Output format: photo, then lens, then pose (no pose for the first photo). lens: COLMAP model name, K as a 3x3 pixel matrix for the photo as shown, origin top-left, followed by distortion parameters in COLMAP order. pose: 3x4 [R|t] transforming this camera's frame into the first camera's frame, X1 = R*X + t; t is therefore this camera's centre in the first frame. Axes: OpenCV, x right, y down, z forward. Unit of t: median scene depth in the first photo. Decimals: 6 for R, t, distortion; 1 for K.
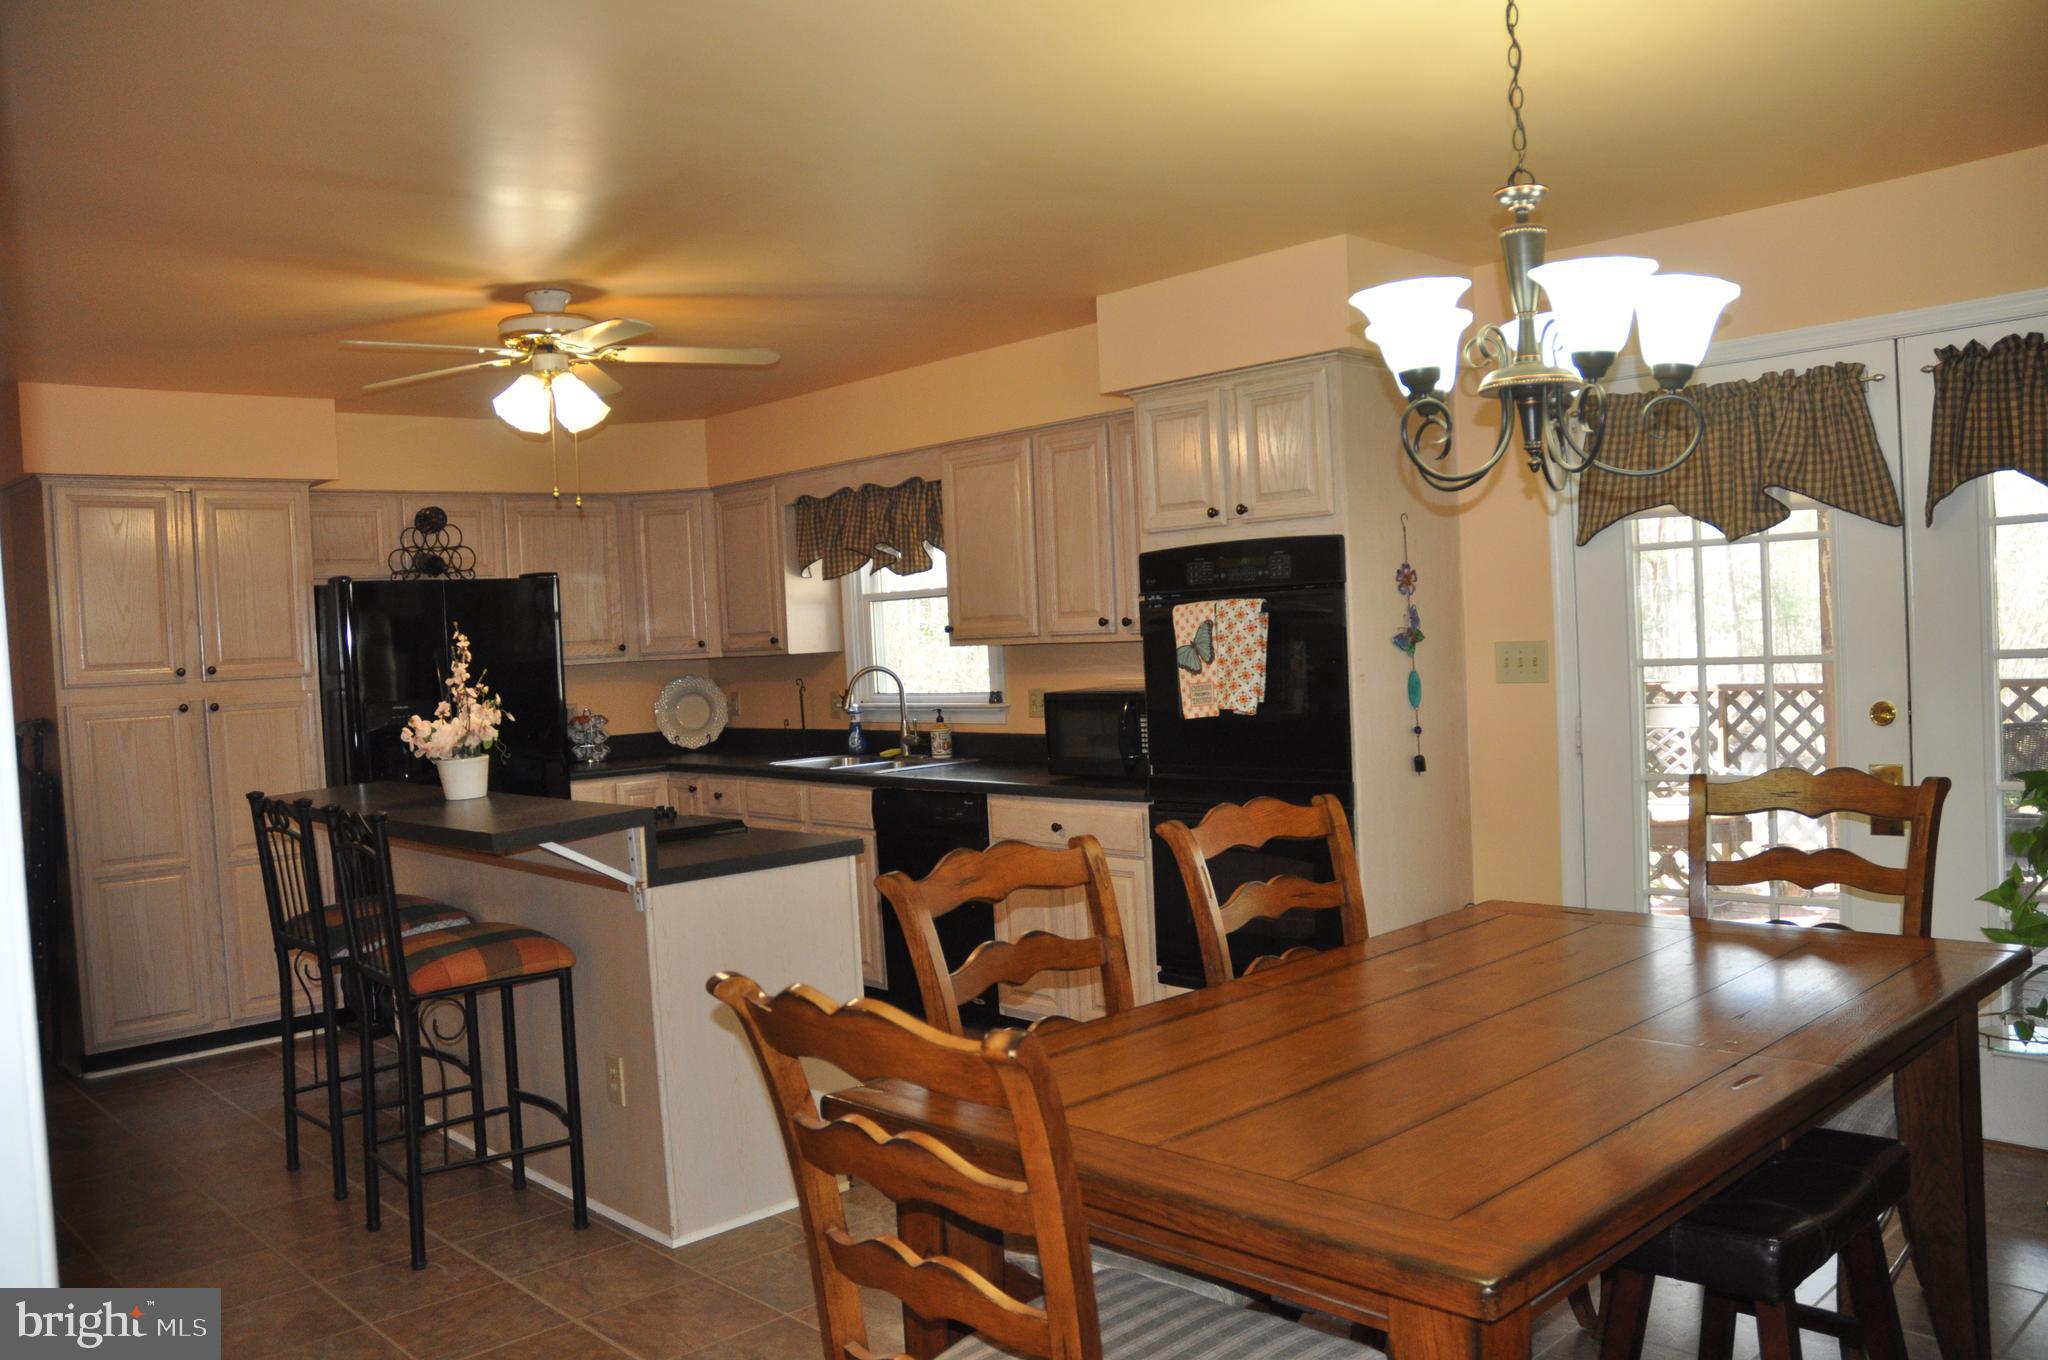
lens RADIAL K [[1630.5, 0, 1024.0], [0, 1630.5, 680.0], [0, 0, 1]] dist [-0.150985, 0.170337]
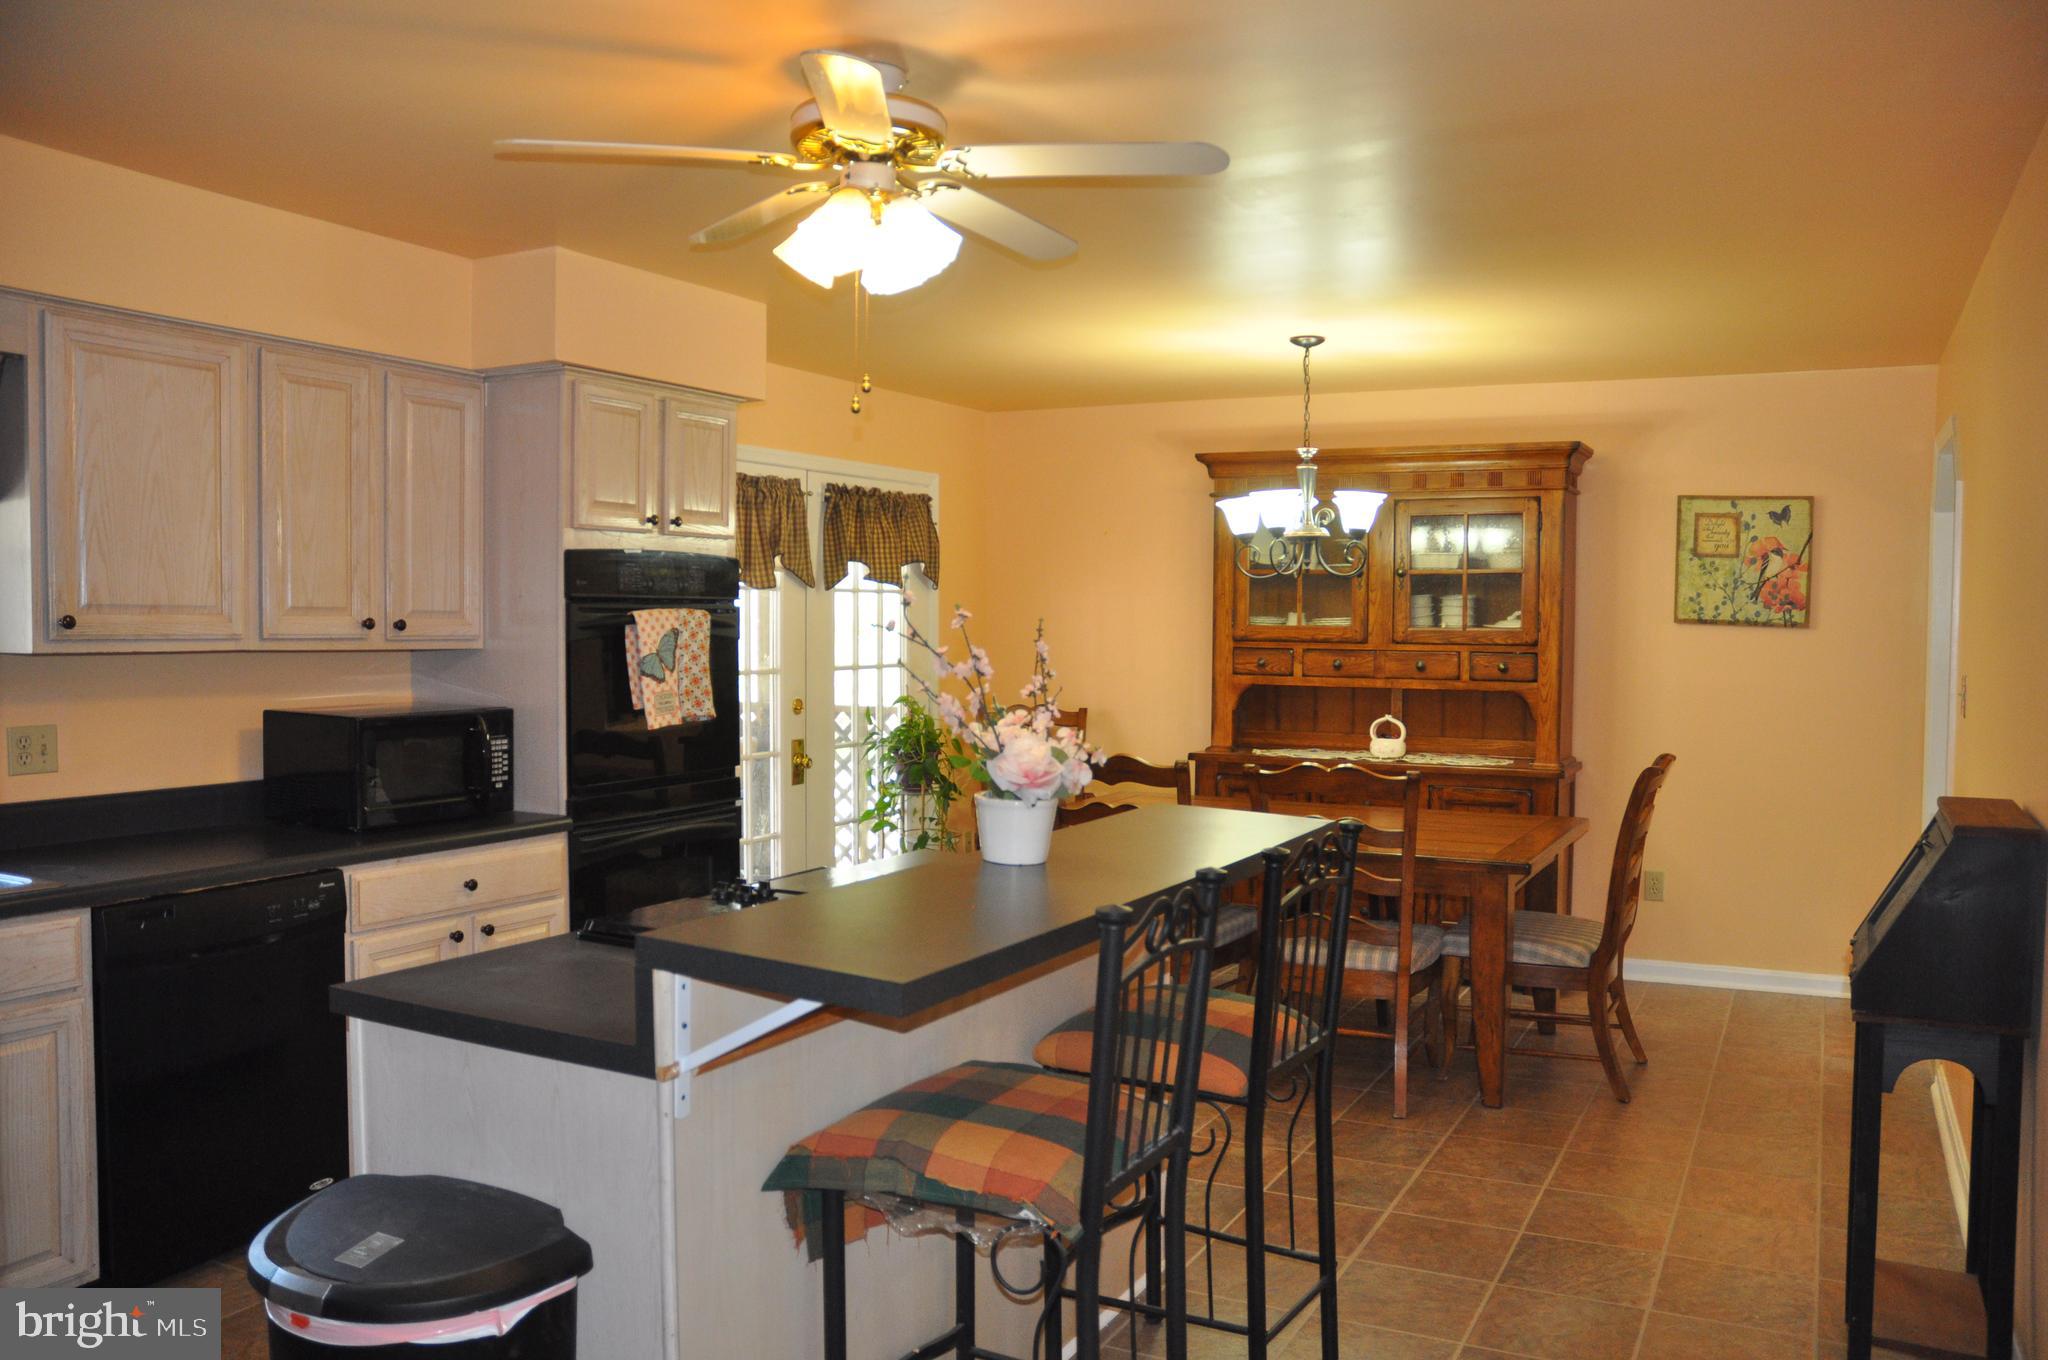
lens RADIAL K [[1630.5, 0, 1024.0], [0, 1630.5, 680.0], [0, 0, 1]] dist [-0.150985, 0.170337]
pose [[-0.329186, 0.009021, 0.944222, -0.885731], [0.035972, 0.999348, 0.002993, -0.000363], [-0.943579, 0.034951, -0.329296, 1.116543]]
